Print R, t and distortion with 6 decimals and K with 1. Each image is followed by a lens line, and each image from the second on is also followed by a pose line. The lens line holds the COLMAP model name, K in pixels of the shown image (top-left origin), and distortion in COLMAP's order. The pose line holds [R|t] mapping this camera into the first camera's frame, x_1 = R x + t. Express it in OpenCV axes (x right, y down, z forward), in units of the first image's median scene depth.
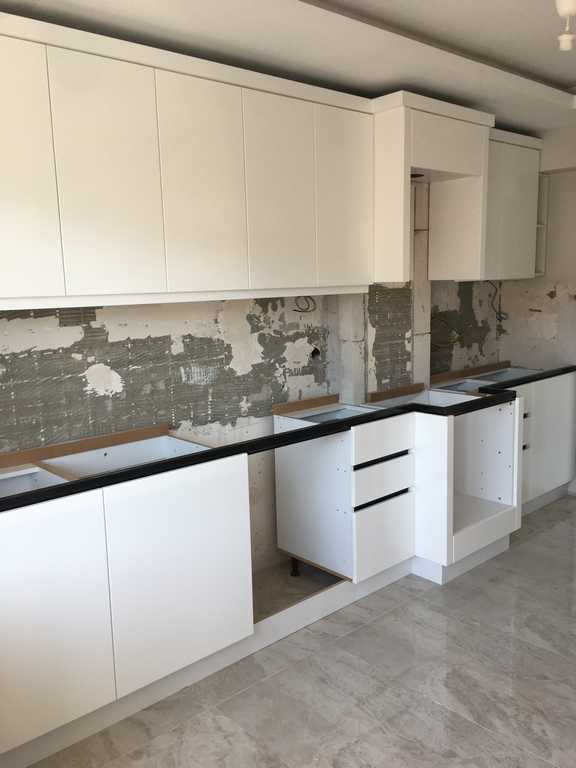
lens RADIAL K [[659.4, 0, 288.0], [0, 659.4, 384.0], [0, 0, 1]] dist [0.094950, -0.134421]
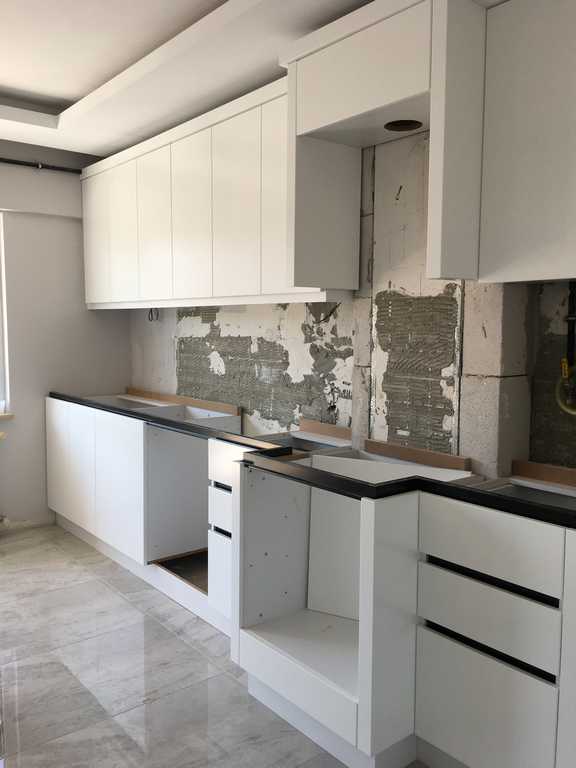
lens RADIAL K [[659.4, 0, 288.0], [0, 659.4, 384.0], [0, 0, 1]] dist [0.094950, -0.134421]
pose [[-0.056865, 0.114889, -0.991749, 0.922996], [-0.160904, 0.979317, 0.122674, -0.132472], [0.985331, 0.166552, -0.037203, 1.010497]]
